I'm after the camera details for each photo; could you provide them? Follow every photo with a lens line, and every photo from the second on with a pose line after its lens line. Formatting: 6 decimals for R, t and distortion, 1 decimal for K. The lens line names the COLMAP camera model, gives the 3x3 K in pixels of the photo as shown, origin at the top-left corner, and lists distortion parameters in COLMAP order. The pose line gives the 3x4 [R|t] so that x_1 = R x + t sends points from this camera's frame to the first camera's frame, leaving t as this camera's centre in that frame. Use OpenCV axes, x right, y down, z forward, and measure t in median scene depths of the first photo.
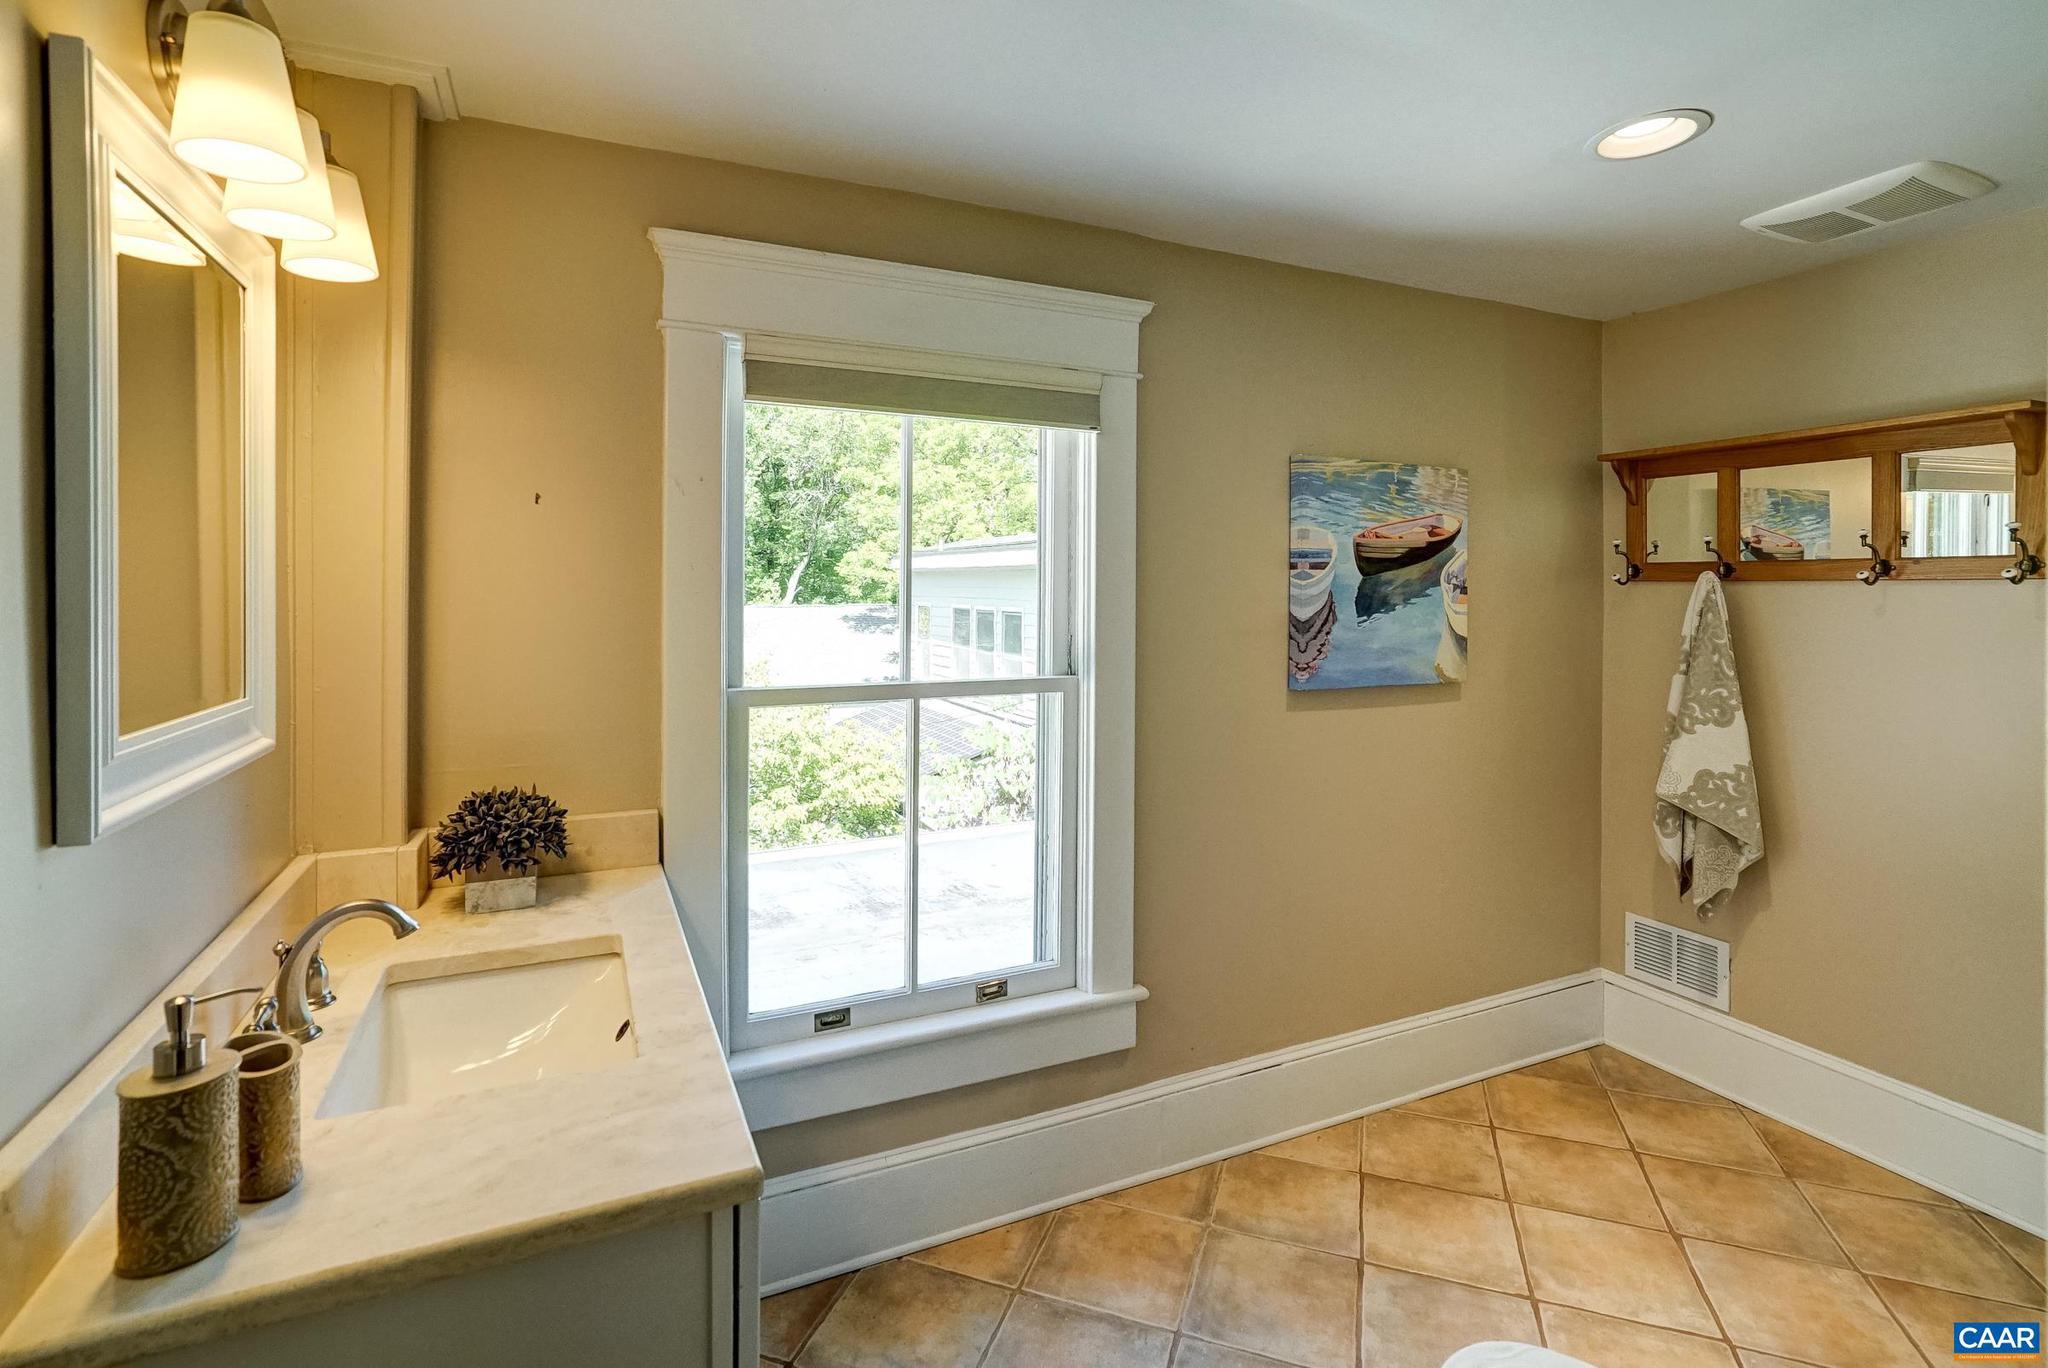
lens RADIAL K [[969.5, 0, 1022.8], [0, 969.5, 692.0], [0, 0, 1]] dist [-0.002109, 0.001425]
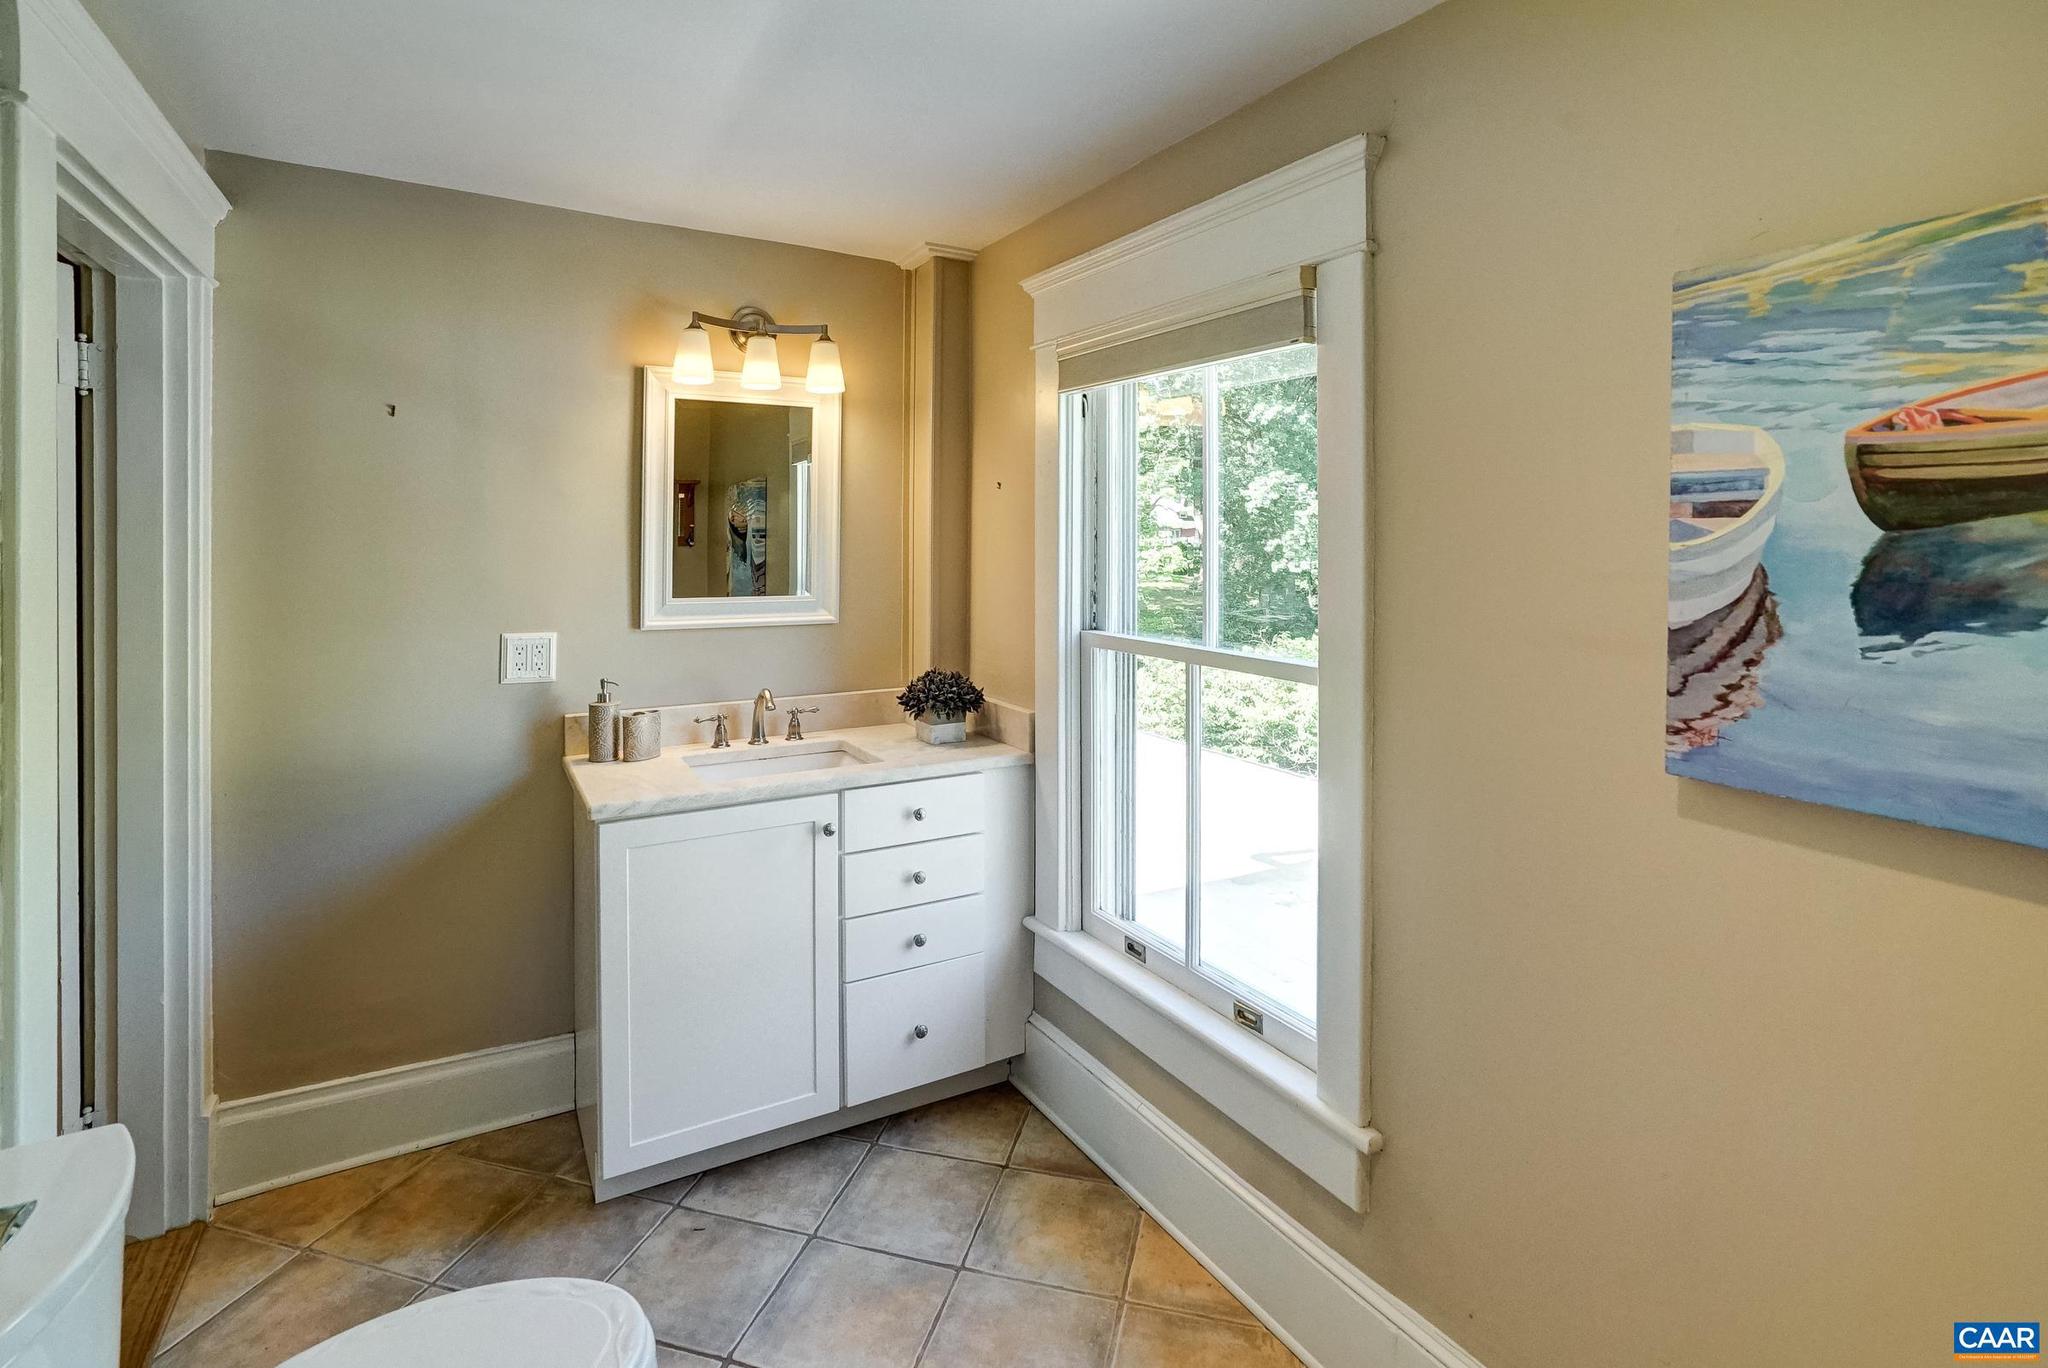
lens RADIAL K [[969.5, 0, 1021.2], [0, 969.5, 670.4], [0, 0, 1]] dist [-0.002109, 0.001425]
pose [[0.098052, 0.126780, -0.987073, 0.723713], [-0.123849, 0.985696, 0.114300, -0.067402], [0.987445, 0.111040, 0.112351, 0.636519]]
